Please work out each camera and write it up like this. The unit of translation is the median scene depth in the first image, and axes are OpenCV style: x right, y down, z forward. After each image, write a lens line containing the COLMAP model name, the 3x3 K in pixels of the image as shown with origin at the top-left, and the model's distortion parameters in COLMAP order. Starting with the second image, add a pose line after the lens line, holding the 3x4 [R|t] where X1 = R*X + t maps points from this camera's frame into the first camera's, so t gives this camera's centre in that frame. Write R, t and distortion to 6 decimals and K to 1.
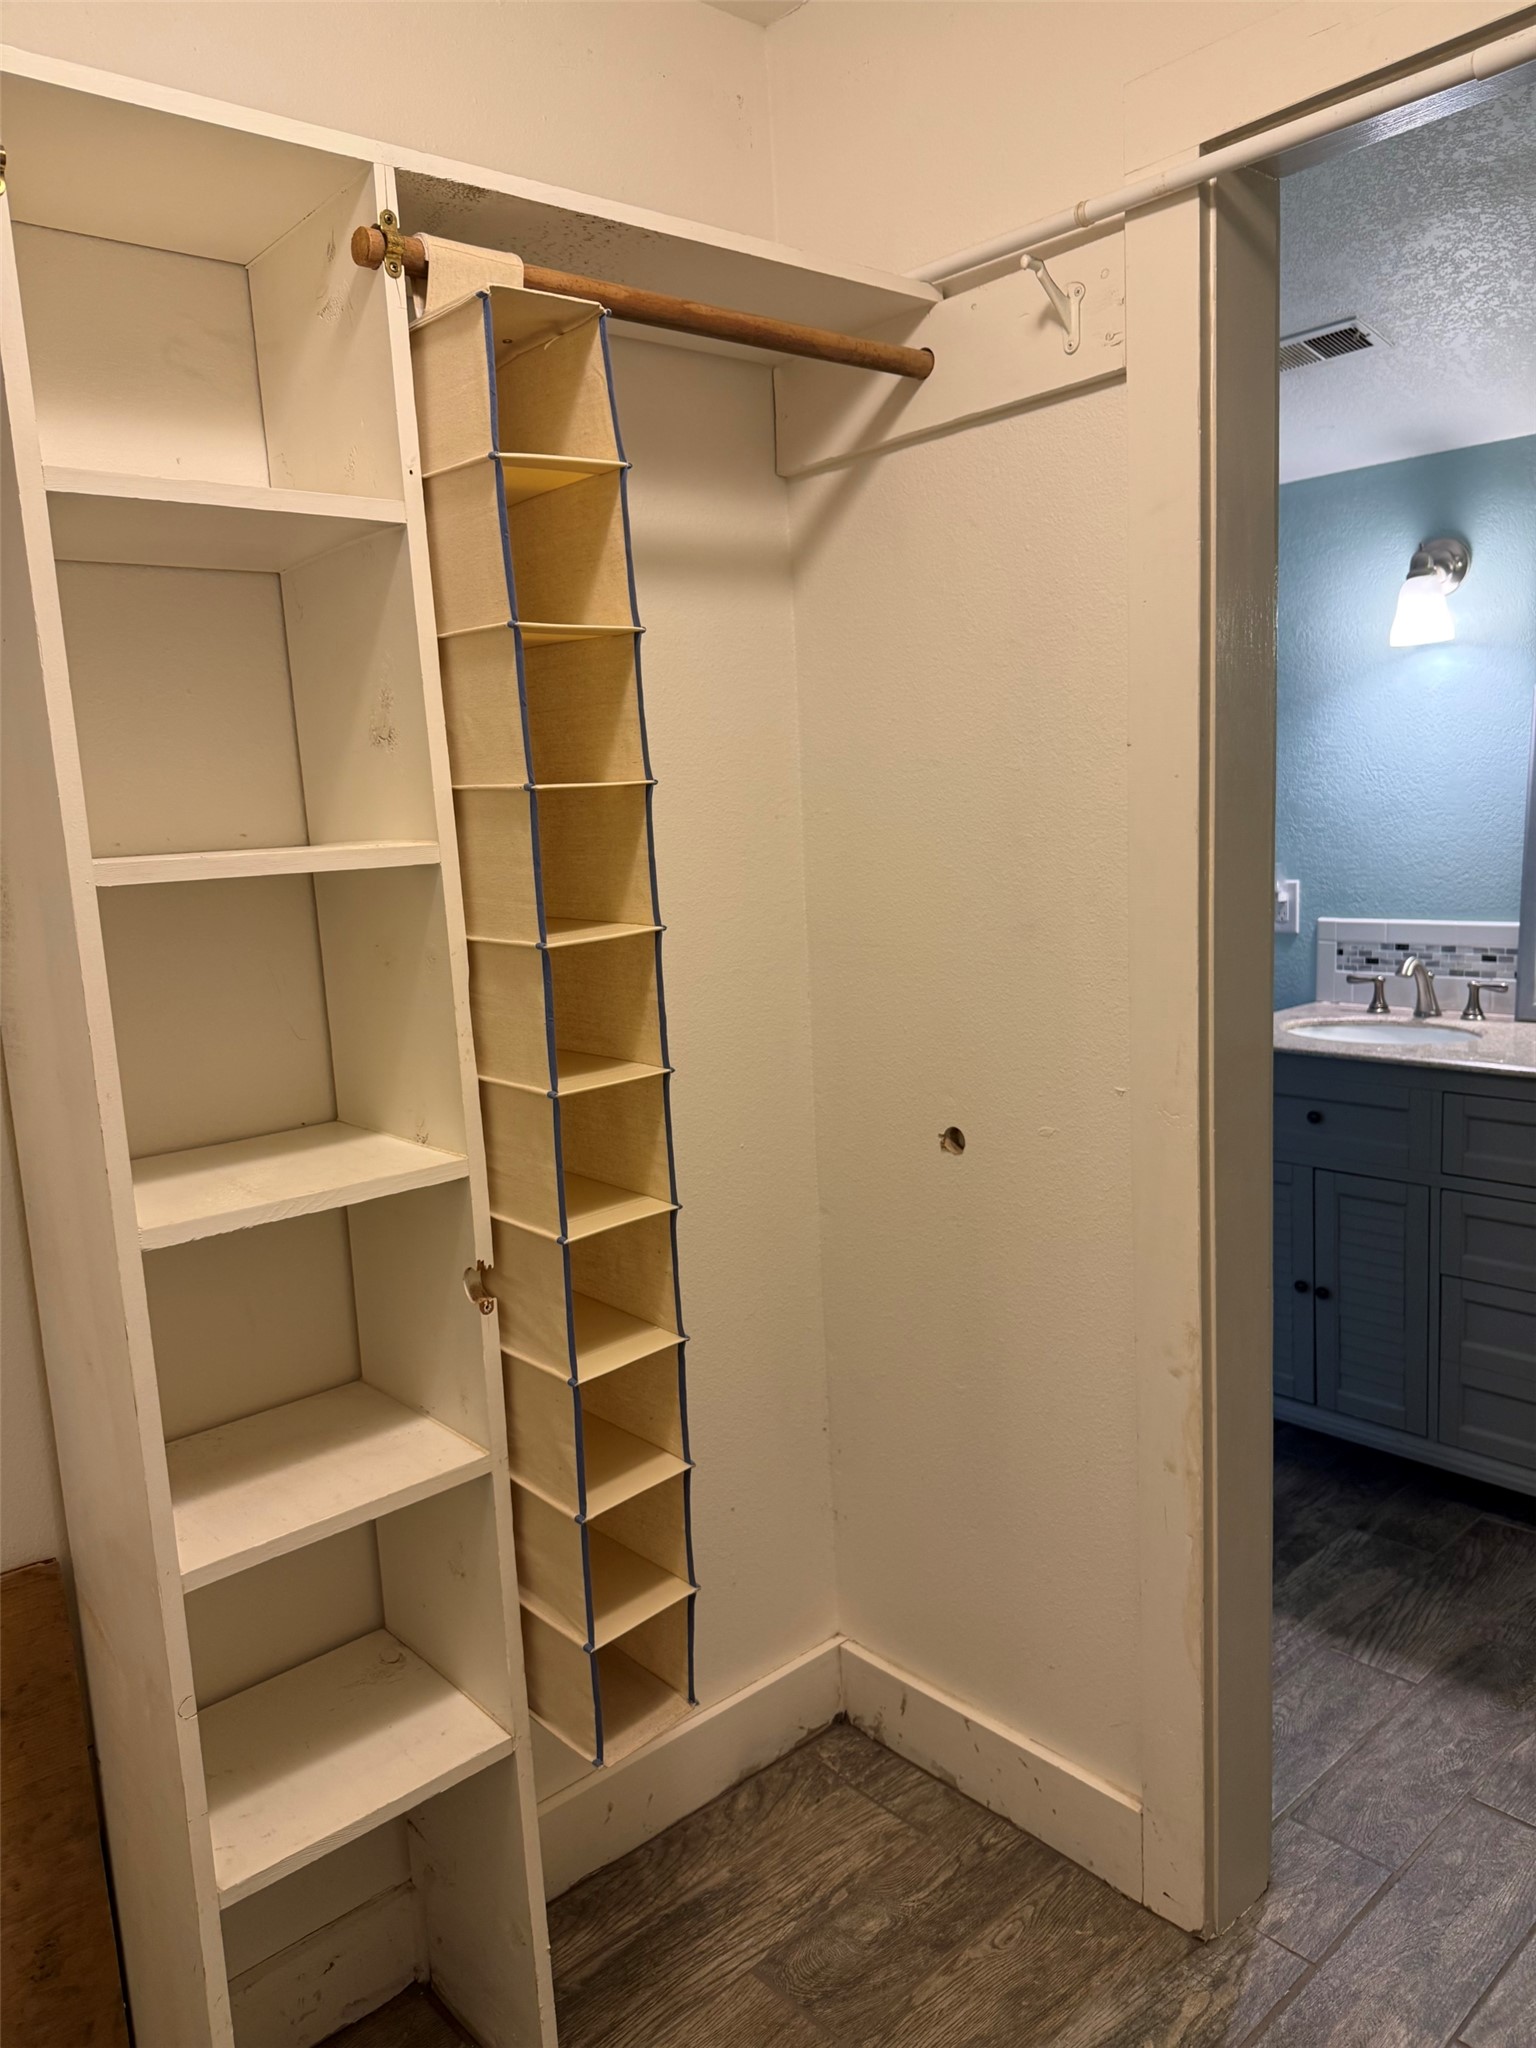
lens RADIAL K [[1448.6, 0, 768.6], [0, 1448.6, 1029.4], [0, 0, 1]] dist [0.004313, -0.001018]
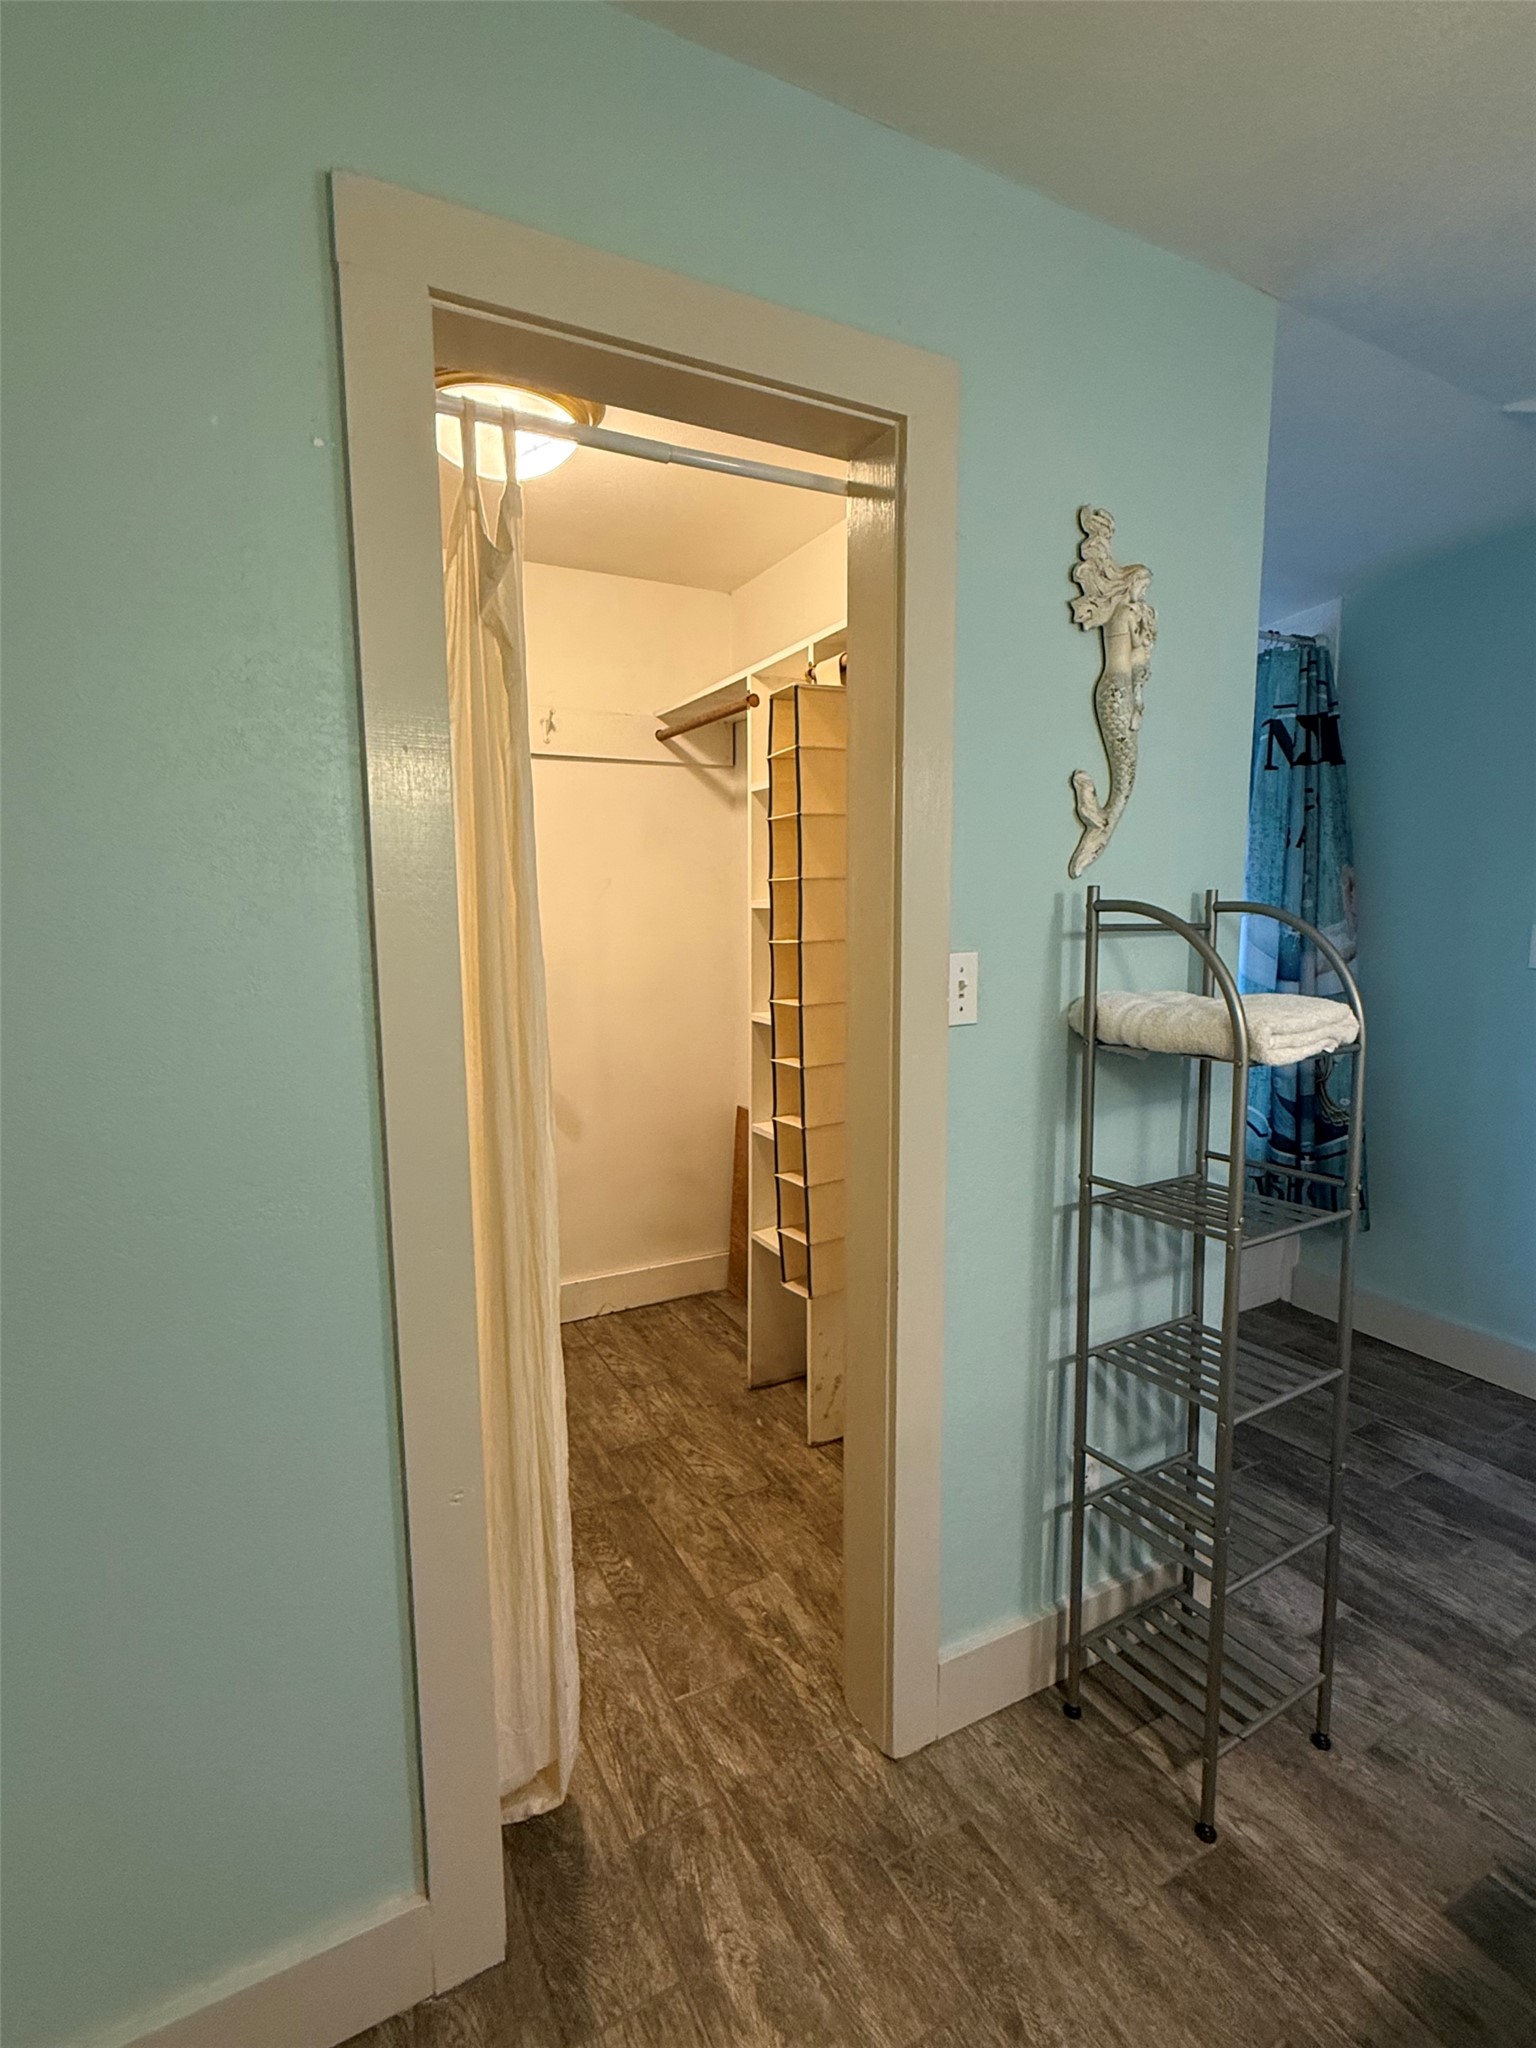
lens RADIAL K [[965.2, 0, 767.2], [0, 965.2, 1018.9], [0, 0, 1]] dist [0.000361, 0.000122]
pose [[-0.230371, 0.153339, -0.960946, 1.166010], [-0.152366, 0.969643, 0.191254, -0.182923], [0.961100, 0.190474, -0.200014, 1.034143]]
